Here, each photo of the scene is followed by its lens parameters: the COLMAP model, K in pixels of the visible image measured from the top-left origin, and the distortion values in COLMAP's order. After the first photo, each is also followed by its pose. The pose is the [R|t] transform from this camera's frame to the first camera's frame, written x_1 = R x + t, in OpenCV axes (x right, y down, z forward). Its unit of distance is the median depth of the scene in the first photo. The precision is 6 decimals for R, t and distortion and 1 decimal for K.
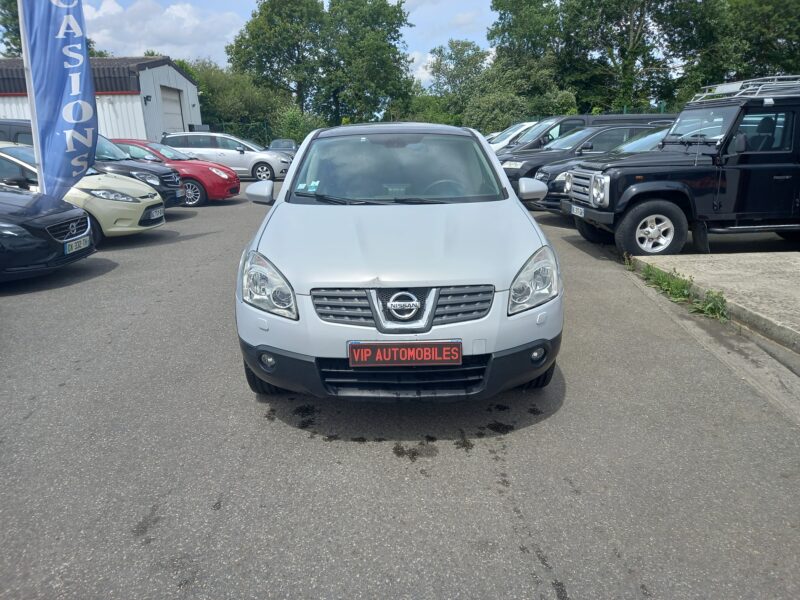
lens RADIAL K [[582.2, 0, 403.9], [0, 582.2, 300.1], [0, 0, 1]] dist [0.077602, -0.075528]
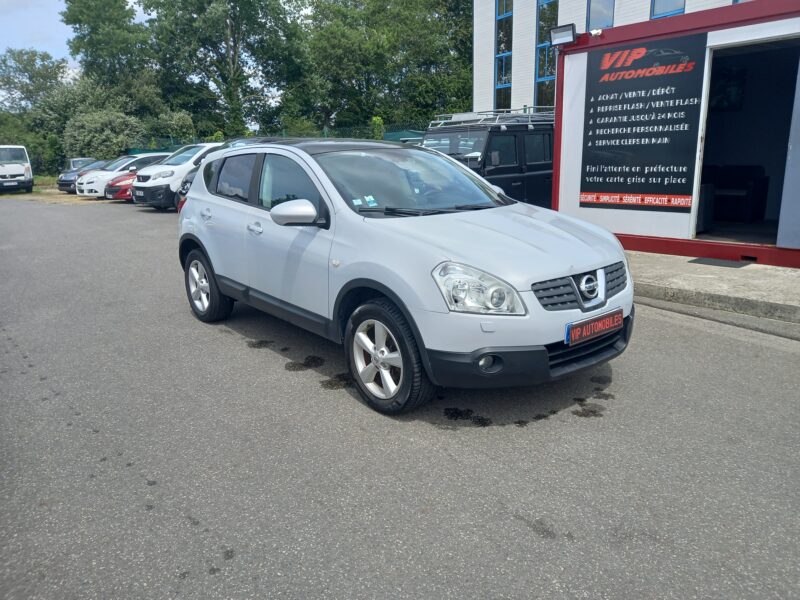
lens RADIAL K [[582.2, 0, 403.9], [0, 582.2, 300.1], [0, 0, 1]] dist [0.077602, -0.075528]
pose [[0.789387, -0.159427, 0.592833, -0.140747], [0.181123, 0.983186, 0.023228, -0.008337], [-0.586568, 0.089039, 0.804991, 0.036212]]
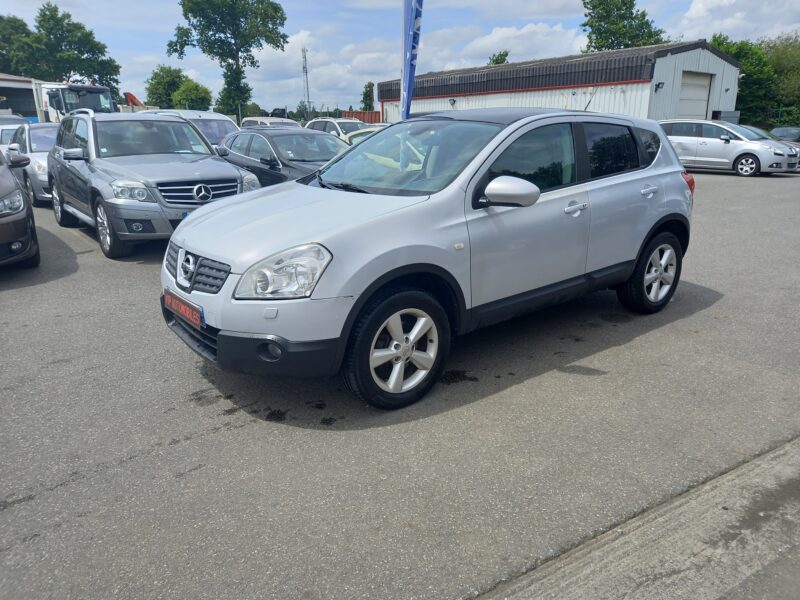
lens RADIAL K [[582.2, 0, 403.9], [0, 582.2, 300.1], [0, 0, 1]] dist [0.077602, -0.075528]
pose [[0.606984, 0.235673, -0.758965, 0.161791], [-0.221246, 0.967373, 0.123446, -0.023246], [0.763296, 0.092988, 0.639322, 0.081301]]
